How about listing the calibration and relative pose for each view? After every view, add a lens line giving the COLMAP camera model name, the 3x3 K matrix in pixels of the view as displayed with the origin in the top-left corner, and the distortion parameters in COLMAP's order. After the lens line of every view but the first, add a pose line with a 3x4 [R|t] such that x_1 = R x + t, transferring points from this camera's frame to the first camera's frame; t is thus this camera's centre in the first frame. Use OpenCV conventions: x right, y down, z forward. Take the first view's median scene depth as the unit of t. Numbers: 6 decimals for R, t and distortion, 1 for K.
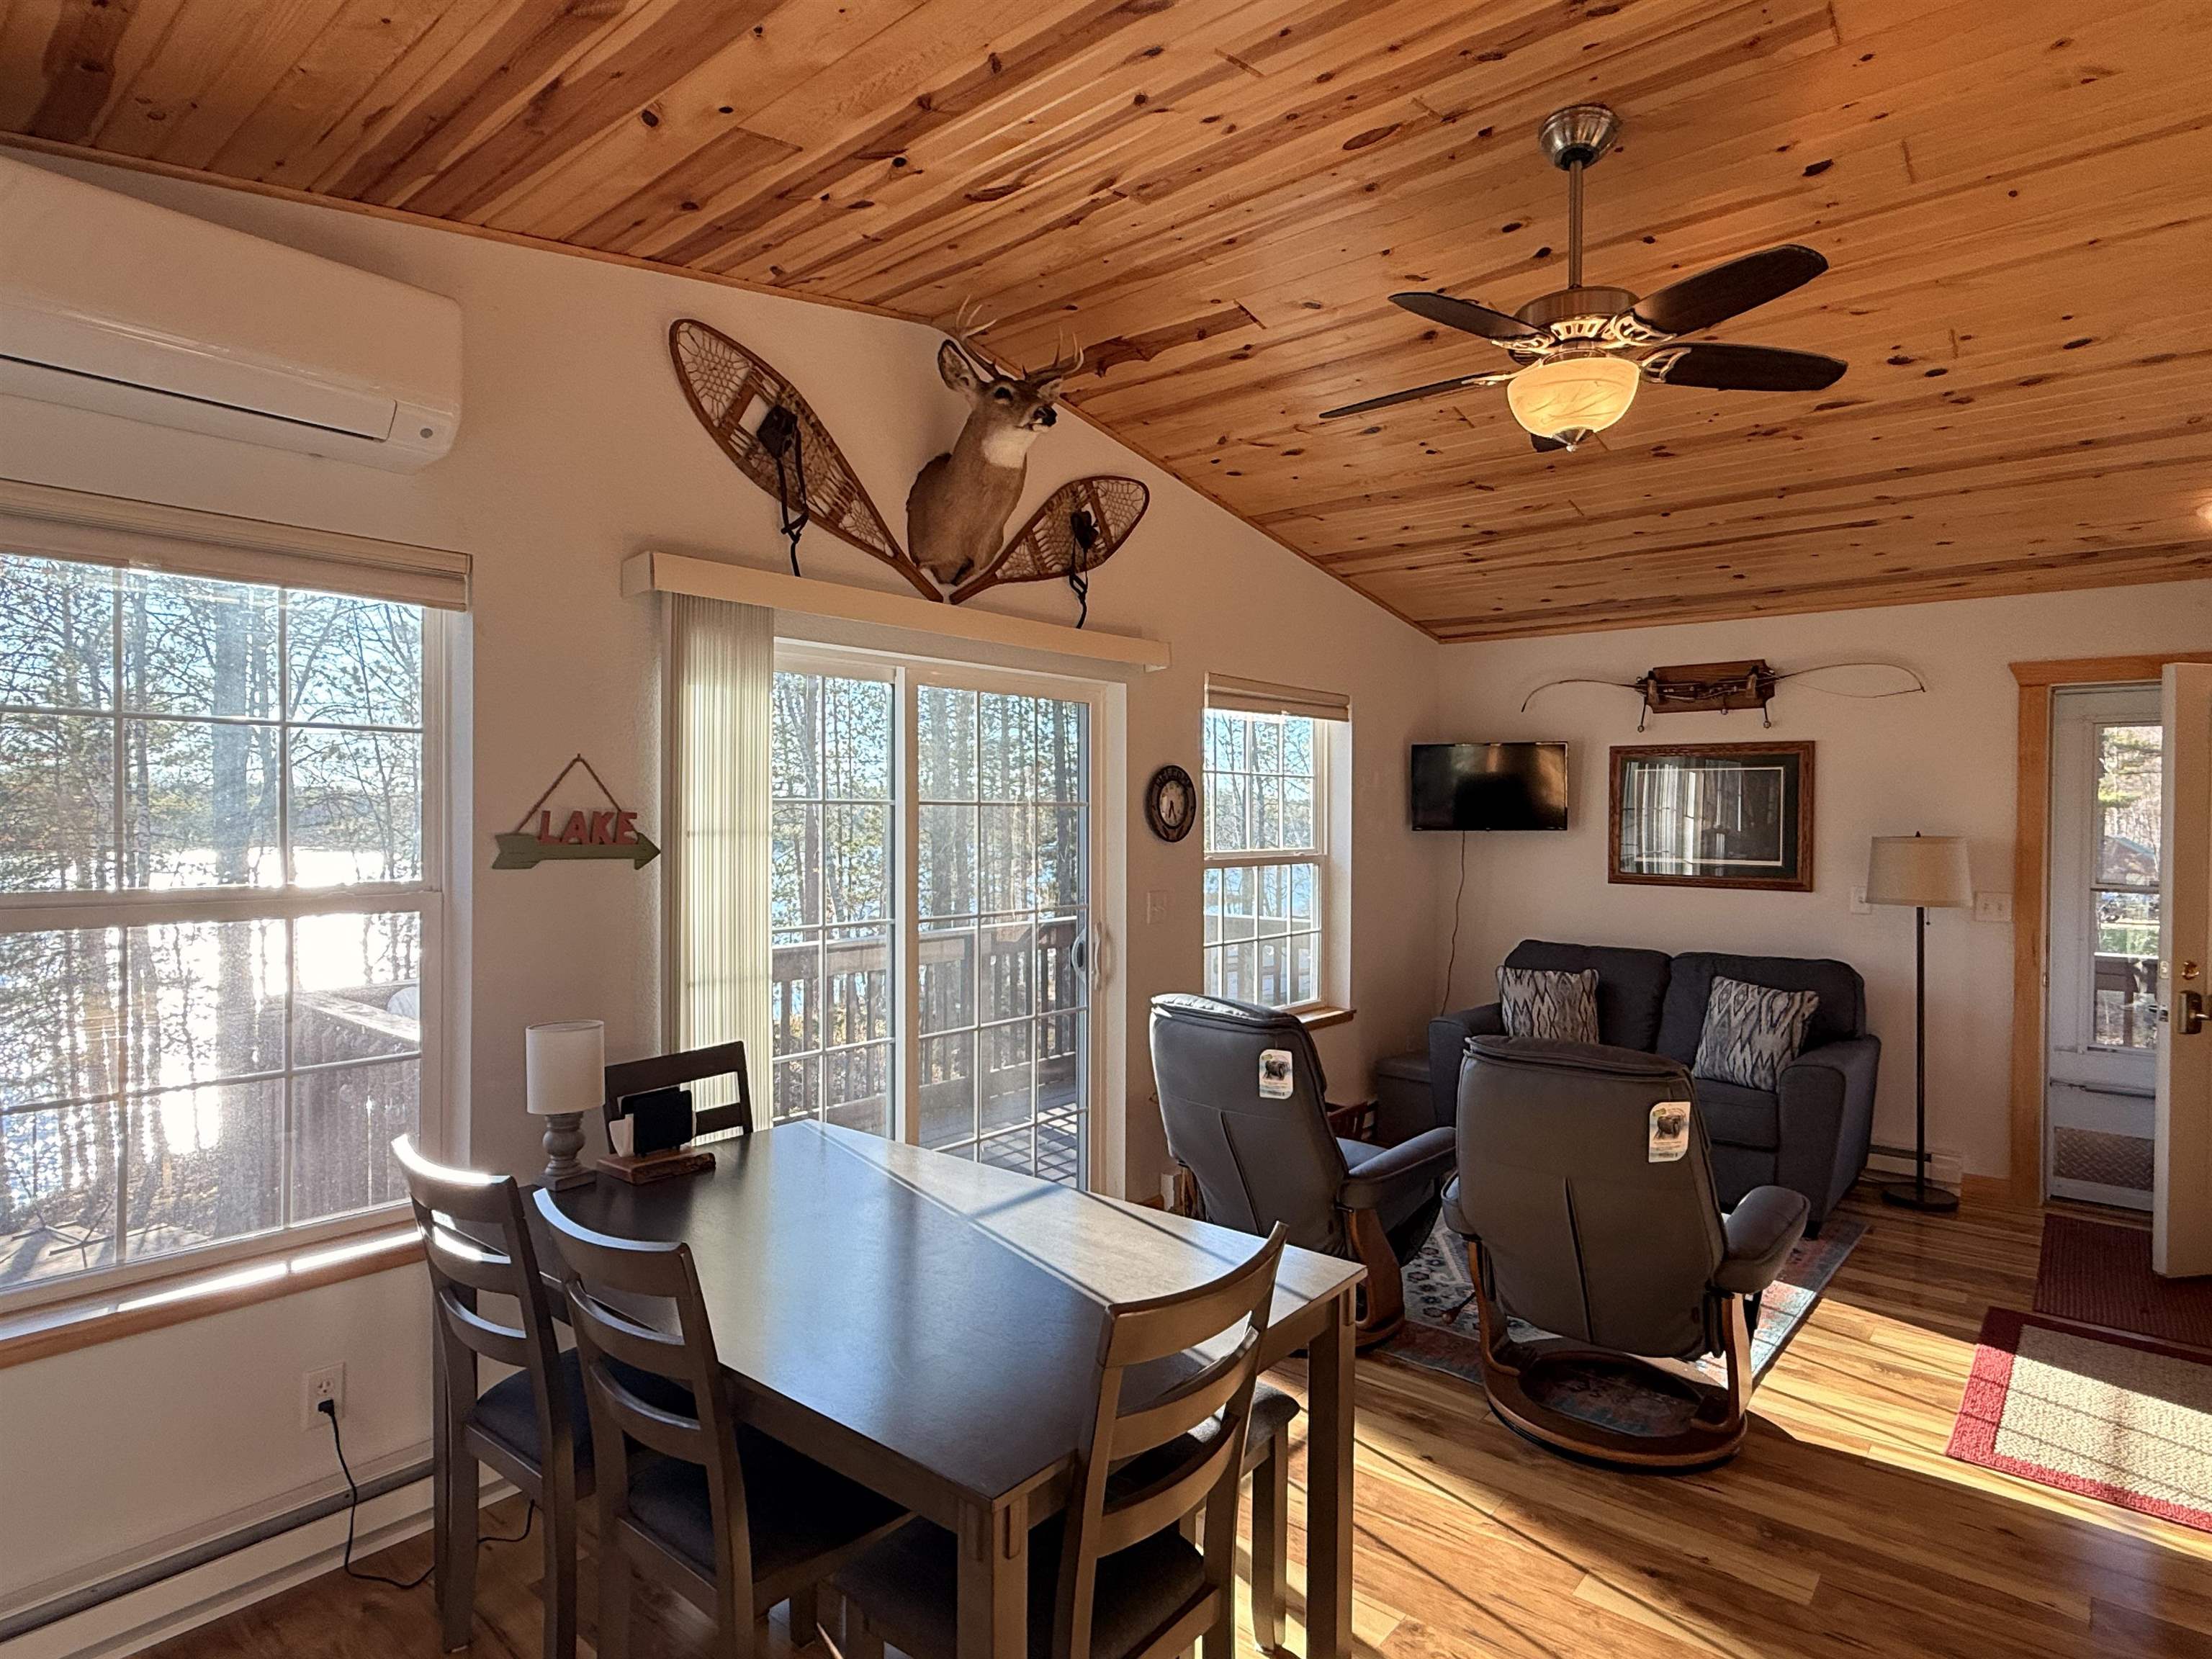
lens RADIAL K [[1204.2, 0, 1096.2], [0, 1204.2, 826.8], [0, 0, 1]] dist [-0.001644, -0.000102]
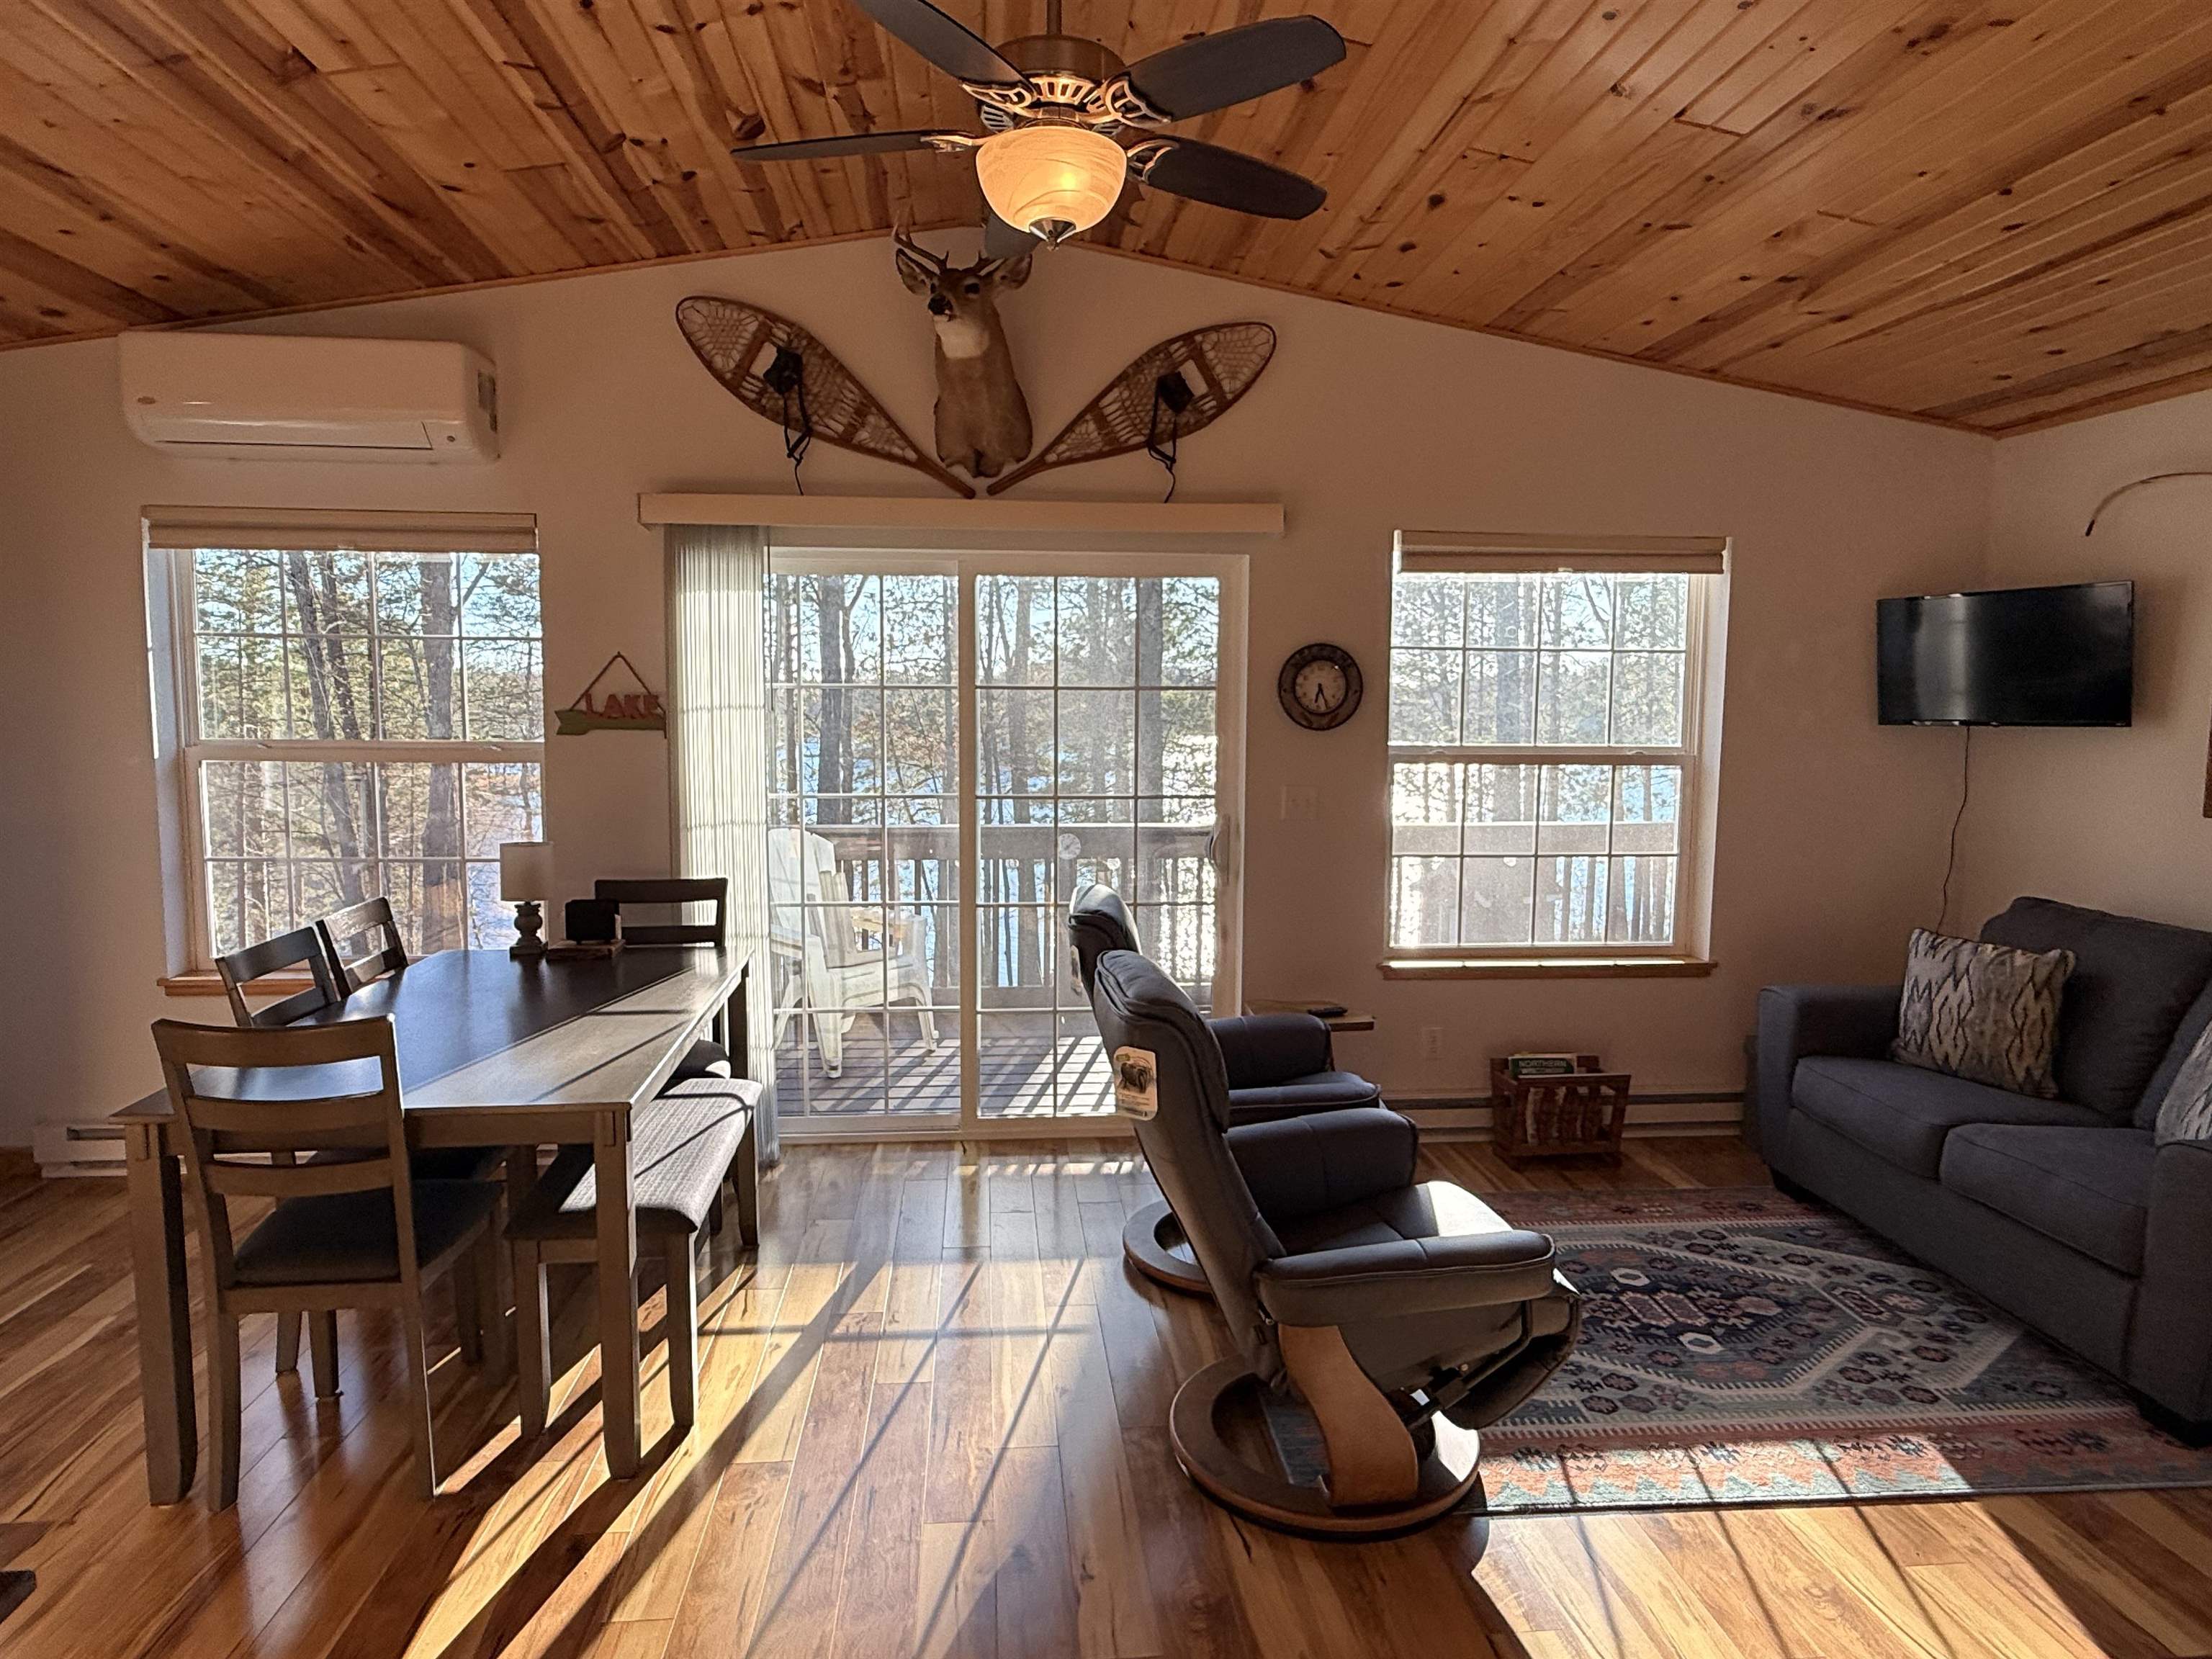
lens RADIAL K [[1267.1, 0, 1100.3], [0, 1267.1, 823.7], [0, 0, 1]] dist [-0.003428, 0.000604]
pose [[0.714711, 0.067846, -0.696121, 0.800463], [-0.010162, 0.996186, 0.086658, 0.002616], [0.699346, -0.054862, 0.712675, 0.293018]]
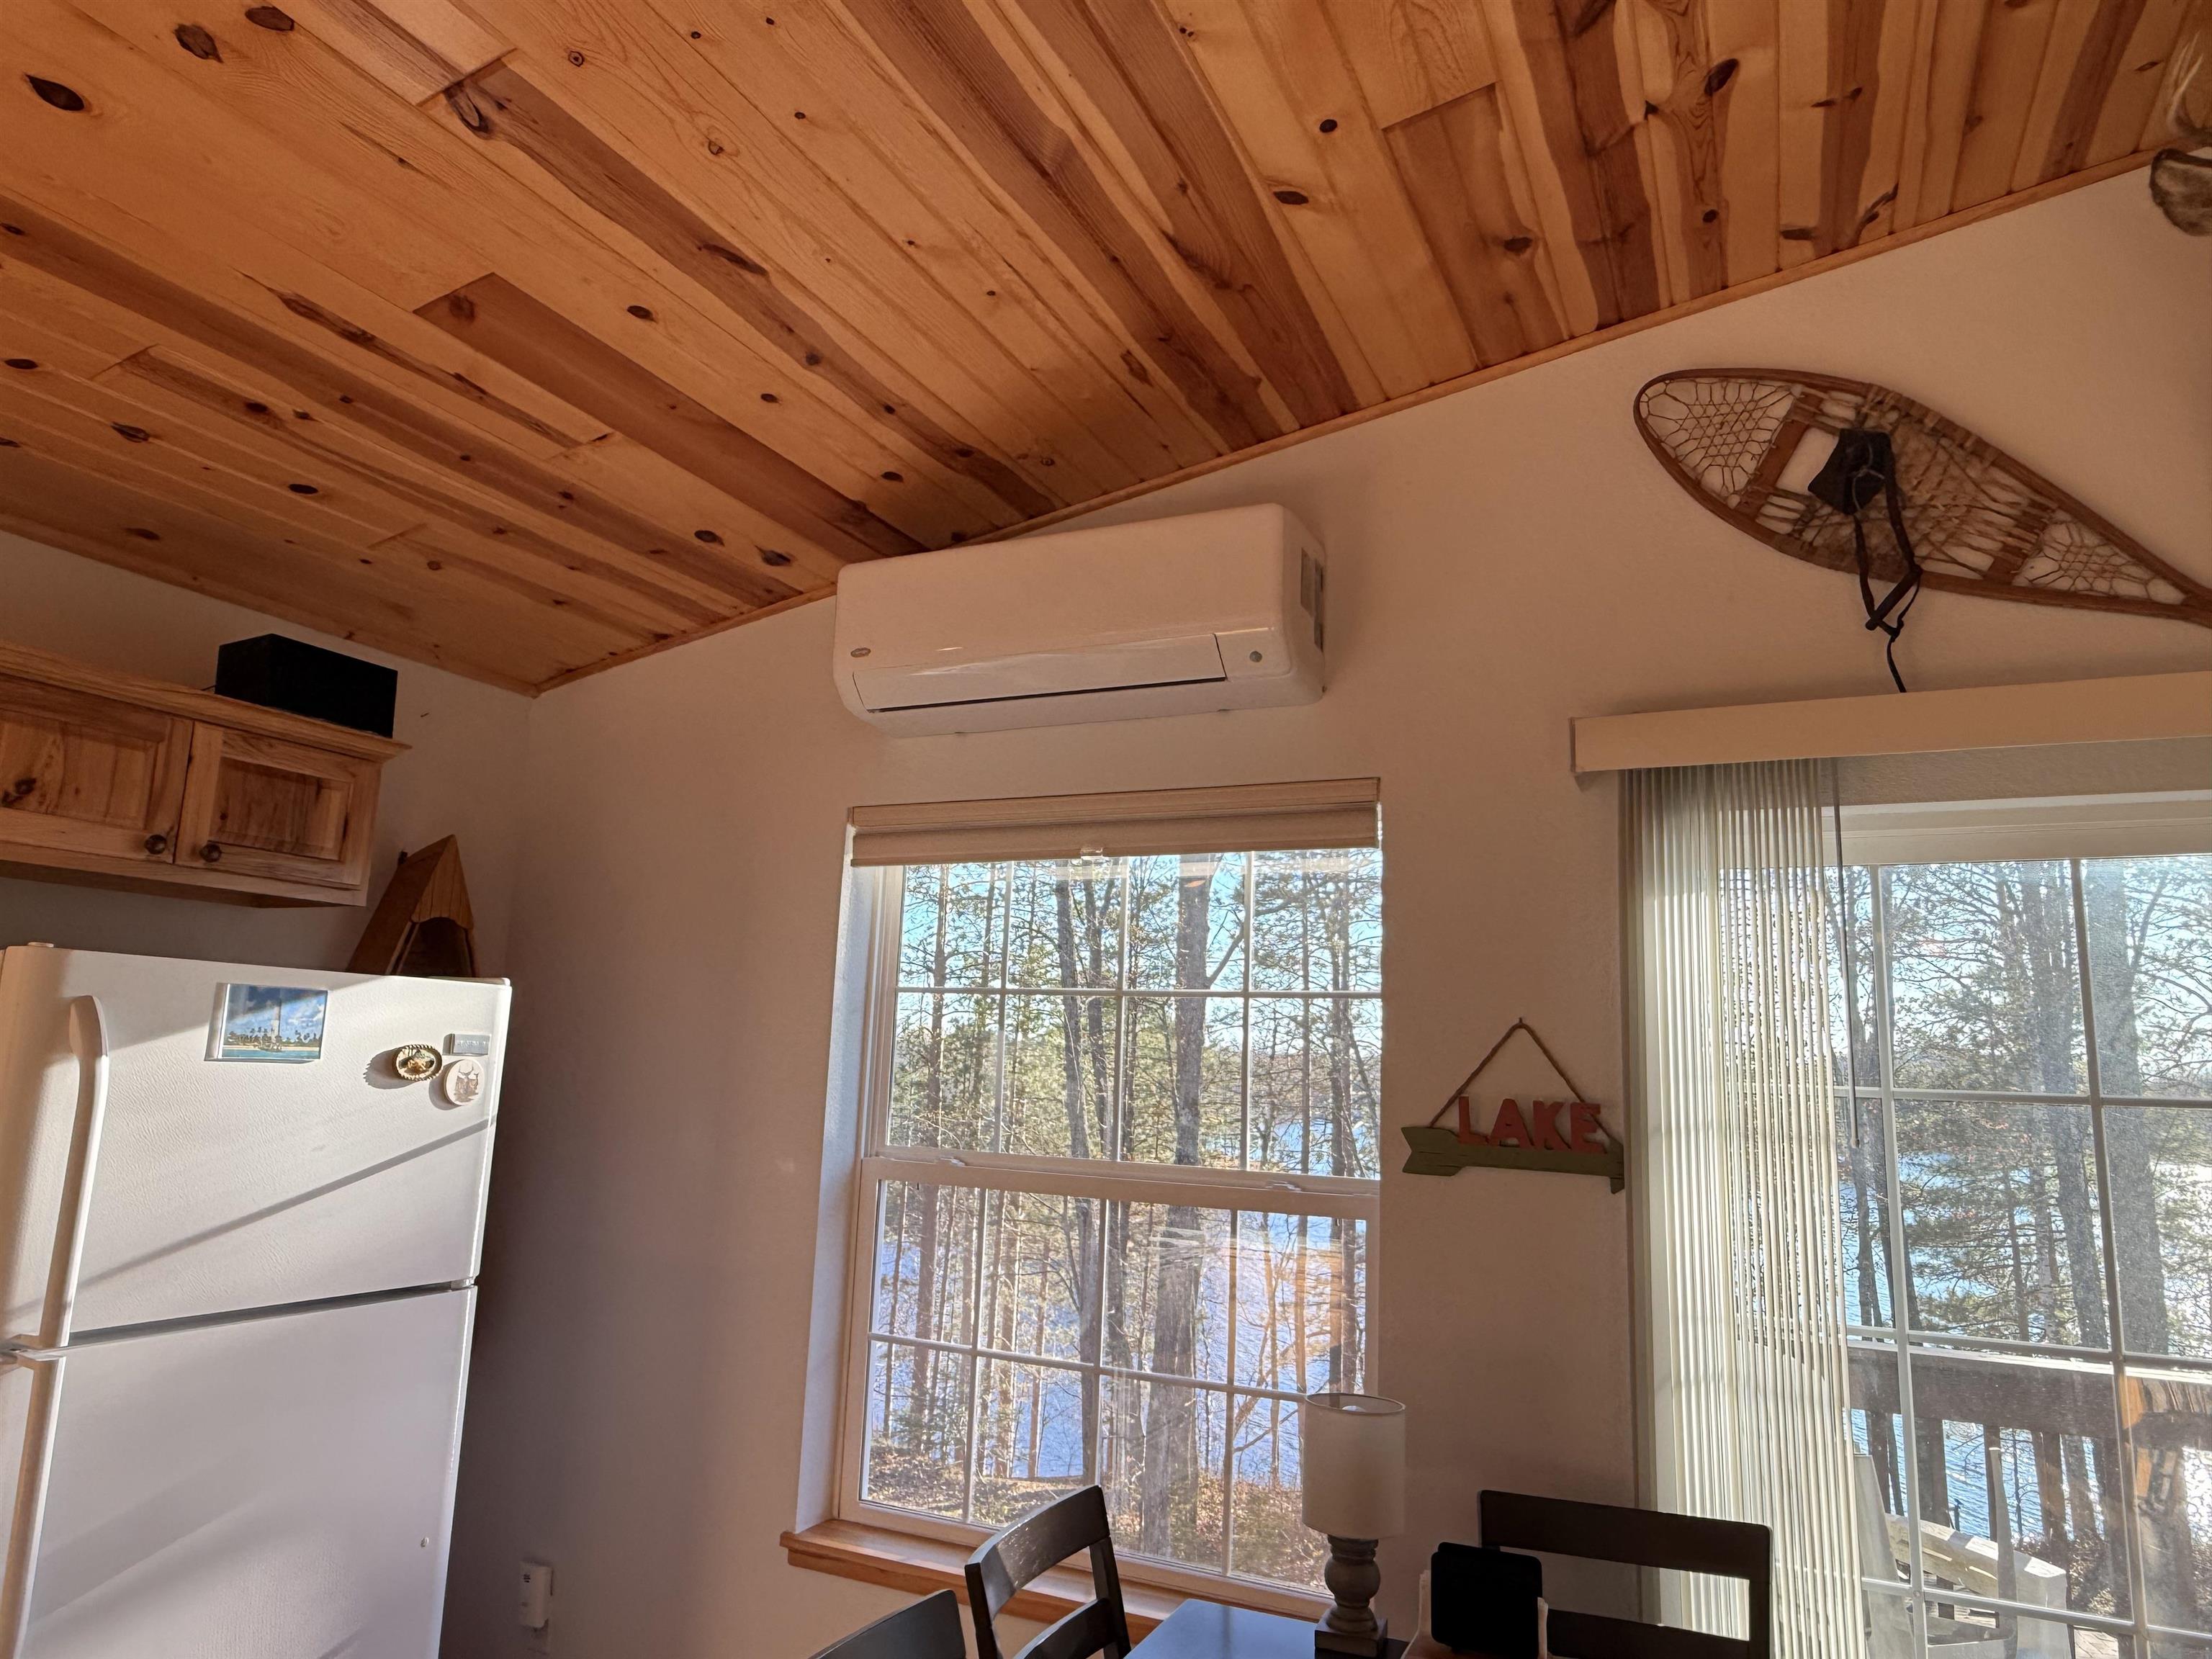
lens RADIAL K [[1414.3, 0, 1096.3], [0, 1414.3, 824.8], [0, 0, 1]] dist [0.000860, 0.002918]
pose [[0.253168, -0.161596, -0.953830, 0.270889], [-0.042801, 0.983114, -0.177918, -0.010886], [0.966475, 0.085868, 0.241977, 0.451320]]
